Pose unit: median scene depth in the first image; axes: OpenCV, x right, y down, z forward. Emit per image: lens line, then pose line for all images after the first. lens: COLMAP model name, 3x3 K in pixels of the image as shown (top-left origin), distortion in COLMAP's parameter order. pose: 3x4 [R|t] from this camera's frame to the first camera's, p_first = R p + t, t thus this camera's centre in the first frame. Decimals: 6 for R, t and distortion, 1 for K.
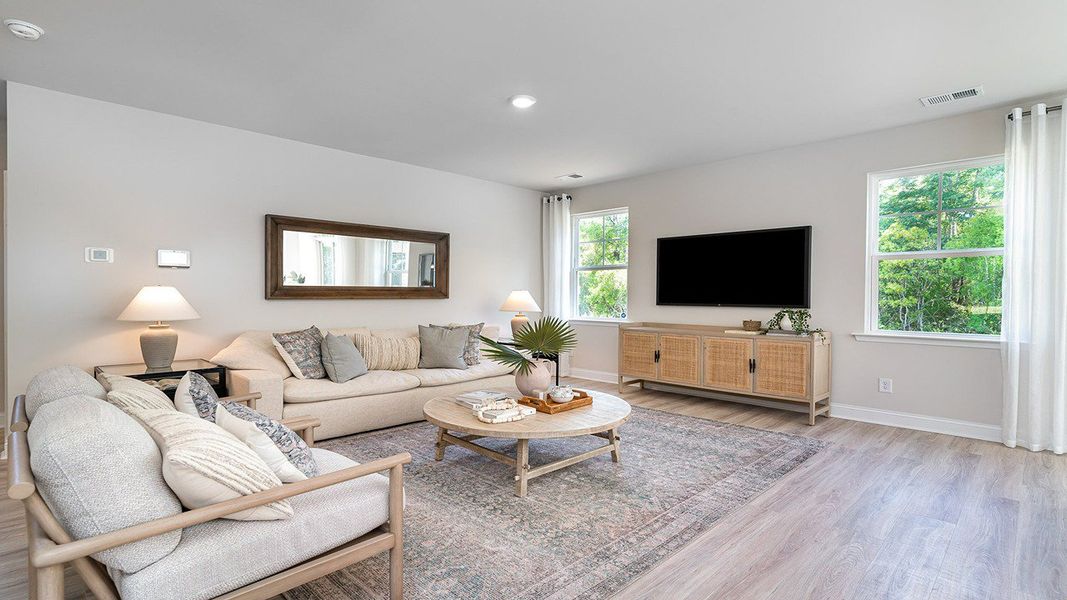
lens RADIAL K [[511.5, 0, 534.1], [0, 511.5, 298.6], [0, 0, 1]] dist [0.001776, -0.000611]
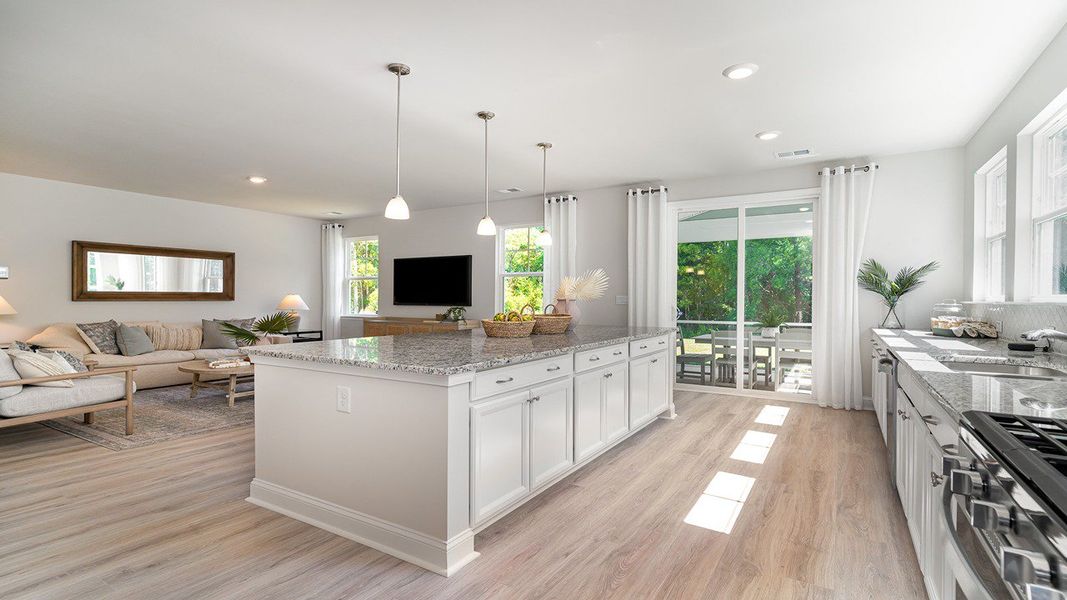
lens RADIAL K [[511.5, 0, 533.8], [0, 511.5, 300.4], [0, 0, 1]] dist [0.001776, -0.000611]
pose [[0.973110, -0.002505, 0.230325, 0.363515], [0.003564, 0.999985, -0.004185, 0.009052], [-0.230311, 0.004893, 0.973105, -0.623179]]
